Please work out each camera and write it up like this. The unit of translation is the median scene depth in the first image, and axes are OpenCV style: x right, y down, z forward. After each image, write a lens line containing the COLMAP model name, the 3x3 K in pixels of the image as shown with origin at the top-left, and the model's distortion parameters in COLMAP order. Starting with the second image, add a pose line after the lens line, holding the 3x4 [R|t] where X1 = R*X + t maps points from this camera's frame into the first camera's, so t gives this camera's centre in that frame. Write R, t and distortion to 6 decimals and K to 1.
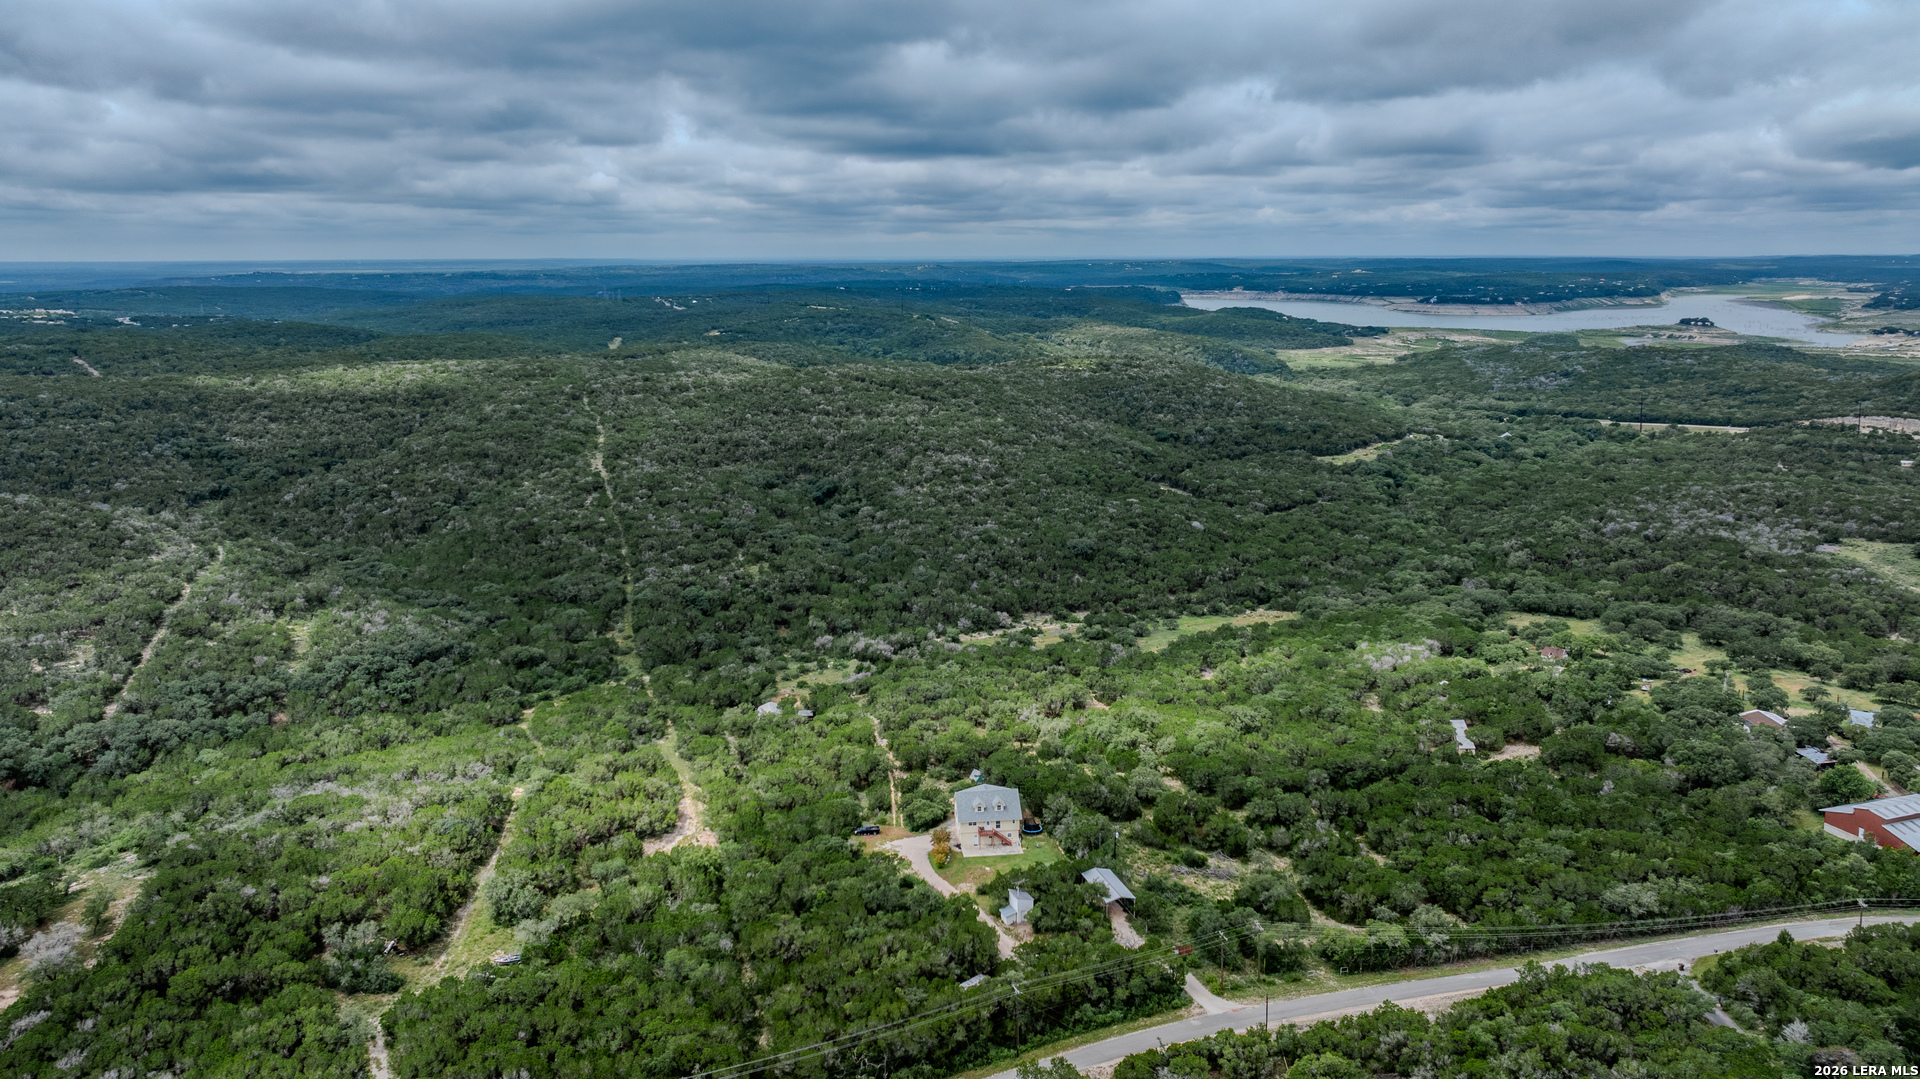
lens RADIAL K [[1351.8, 0, 960.0], [0, 1351.8, 539.5], [0, 0, 1]] dist [-0.014255, -0.000533]
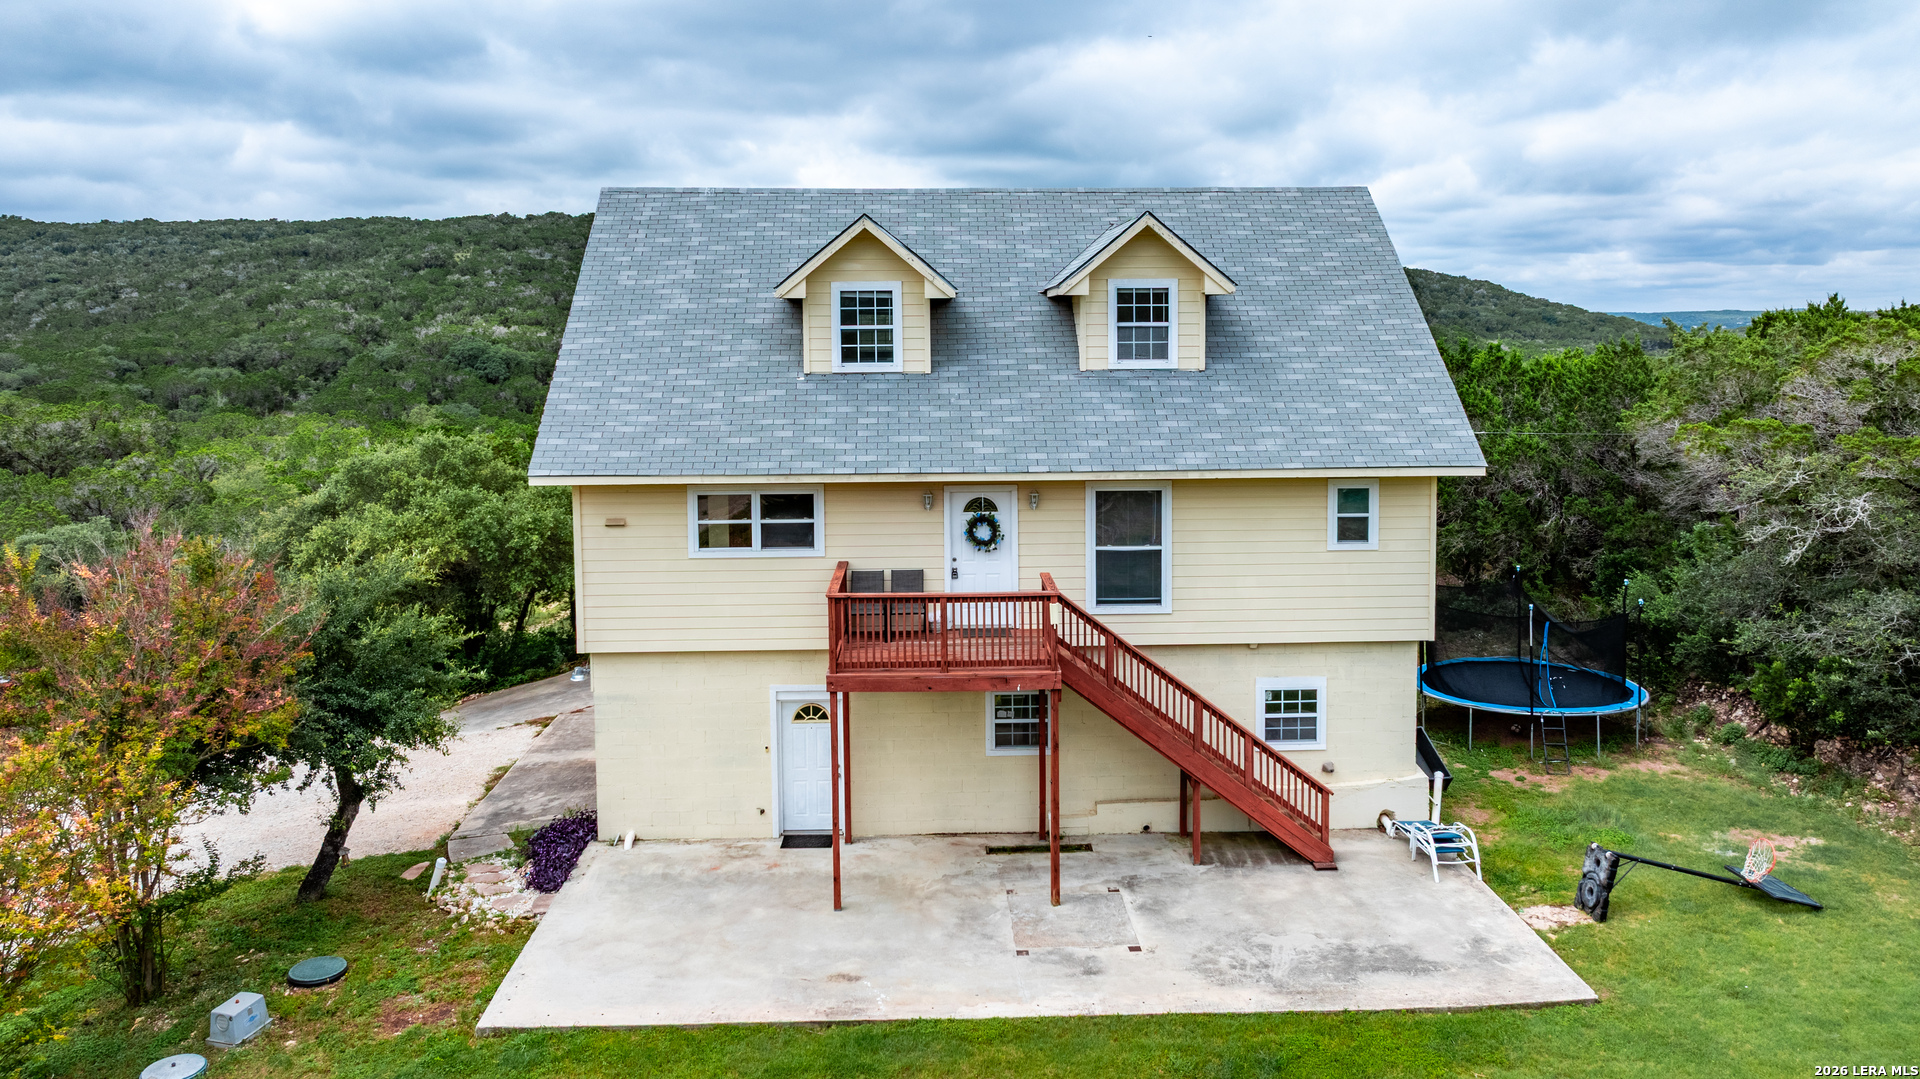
lens RADIAL K [[1367.2, 0, 986.0], [0, 1367.2, 481.9], [0, 0, 1]] dist [-0.036666, 0.028319]
pose [[0.997129, 0.011982, -0.074764, 0.014106], [-0.018685, 0.995802, -0.089611, 0.115588], [0.073377, 0.090751, 0.993167, 0.501858]]
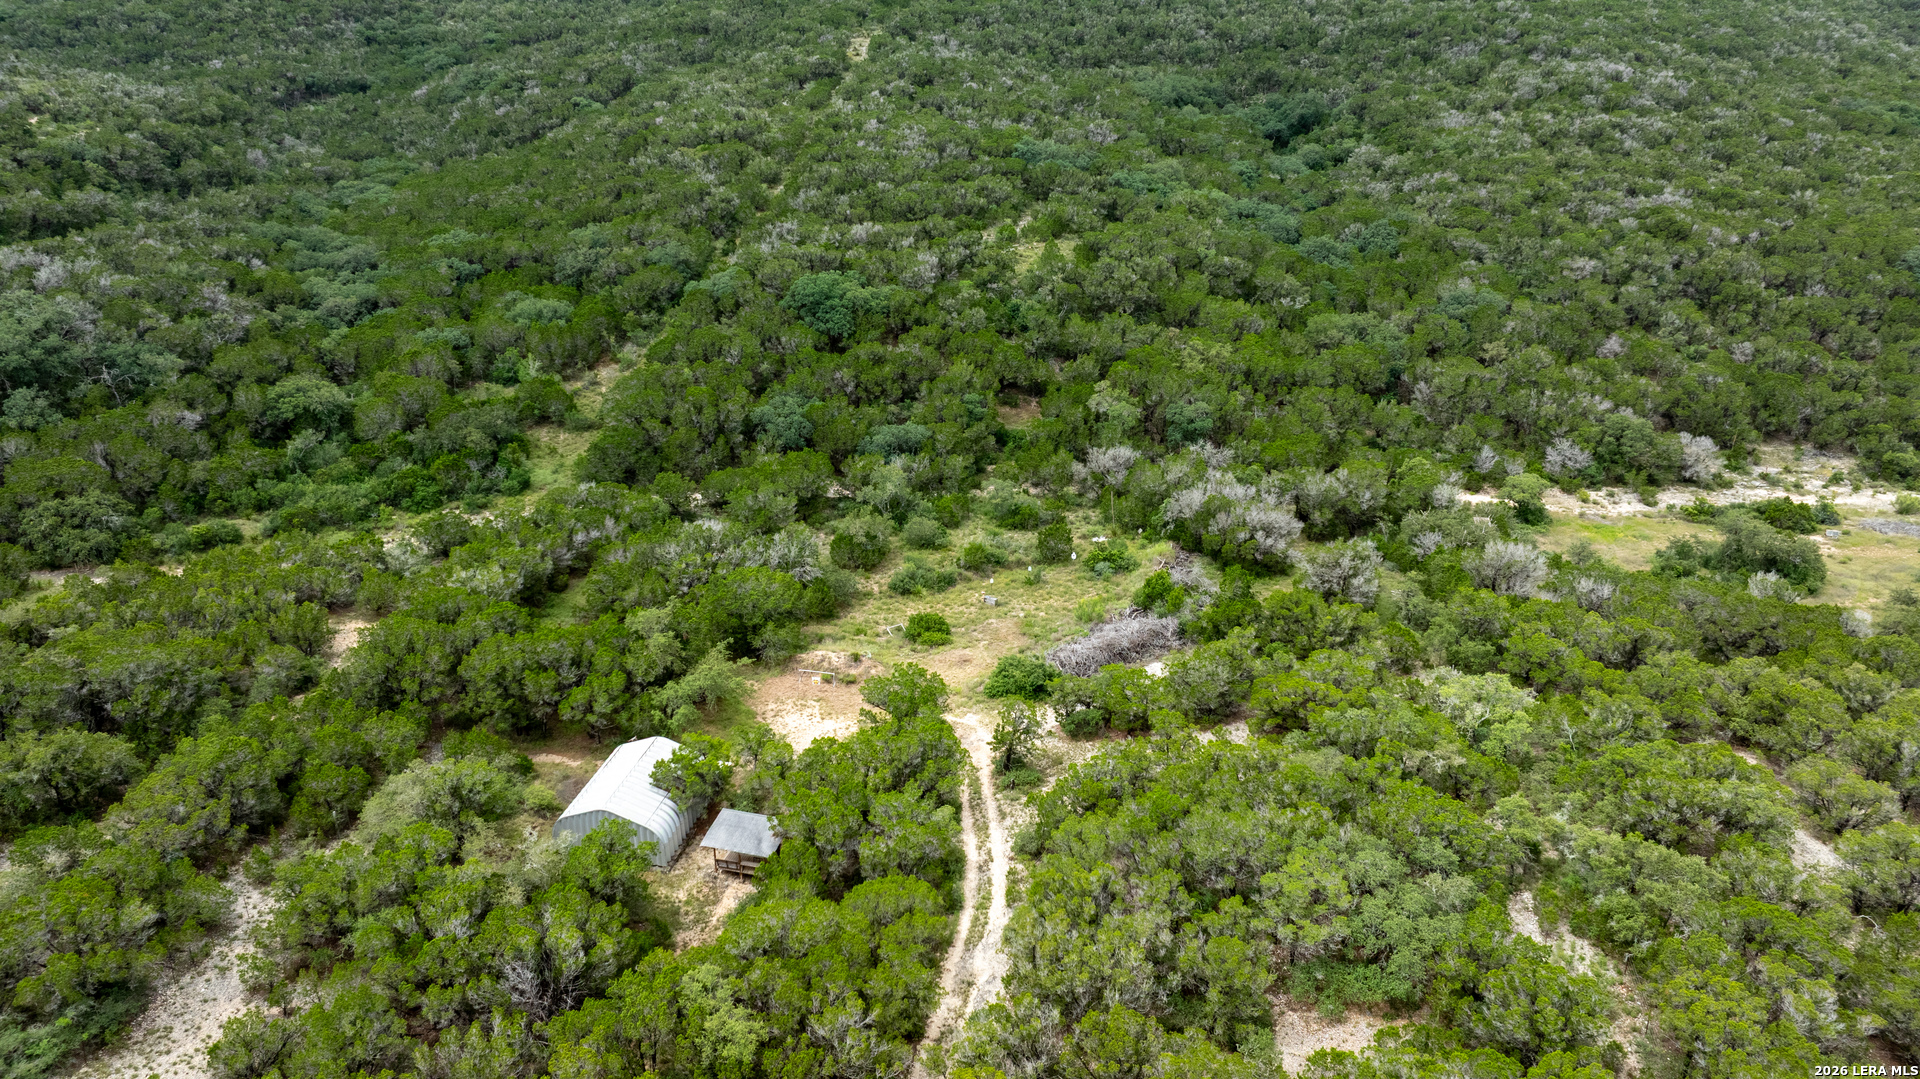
lens RADIAL K [[1351.8, 0, 960.0], [0, 1351.8, 539.5], [0, 0, 1]] dist [-0.014255, -0.000533]
pose [[0.914666, 0.157525, -0.372252, -0.006290], [-0.082290, 0.974219, 0.210062, 0.023507], [0.395745, -0.161504, 0.904048, 0.602947]]
